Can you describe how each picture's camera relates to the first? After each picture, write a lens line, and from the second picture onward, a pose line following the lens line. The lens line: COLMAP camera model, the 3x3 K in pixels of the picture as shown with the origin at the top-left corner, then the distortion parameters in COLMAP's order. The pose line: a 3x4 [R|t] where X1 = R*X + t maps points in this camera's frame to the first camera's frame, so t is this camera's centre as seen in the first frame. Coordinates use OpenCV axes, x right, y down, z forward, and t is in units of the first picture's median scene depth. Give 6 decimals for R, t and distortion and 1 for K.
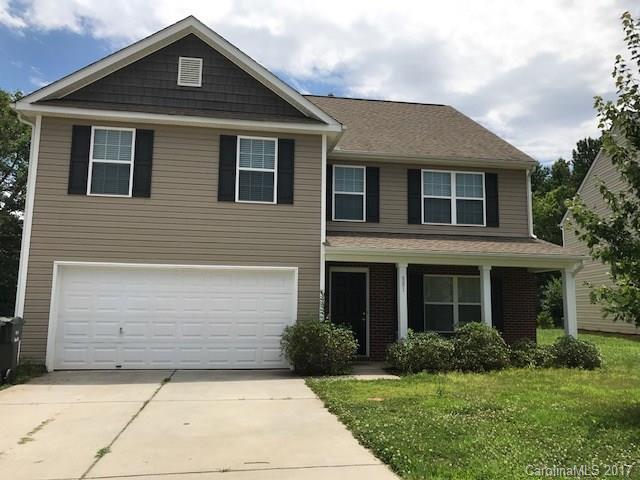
lens RADIAL K [[529.1, 0, 320.1], [0, 529.1, 241.4], [0, 0, 1]] dist [0.001391, -0.000707]
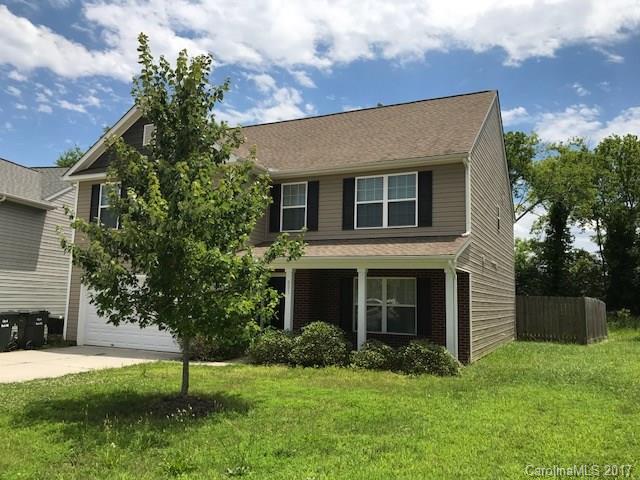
lens RADIAL K [[529.1, 0, 320.1], [0, 529.1, 238.0], [0, 0, 1]] dist [0.001391, -0.000707]
pose [[0.823149, -0.060137, -0.564632, 0.722716], [0.059953, 0.998022, -0.018893, 0.000214], [0.564651, -0.018299, 0.825127, 0.085970]]
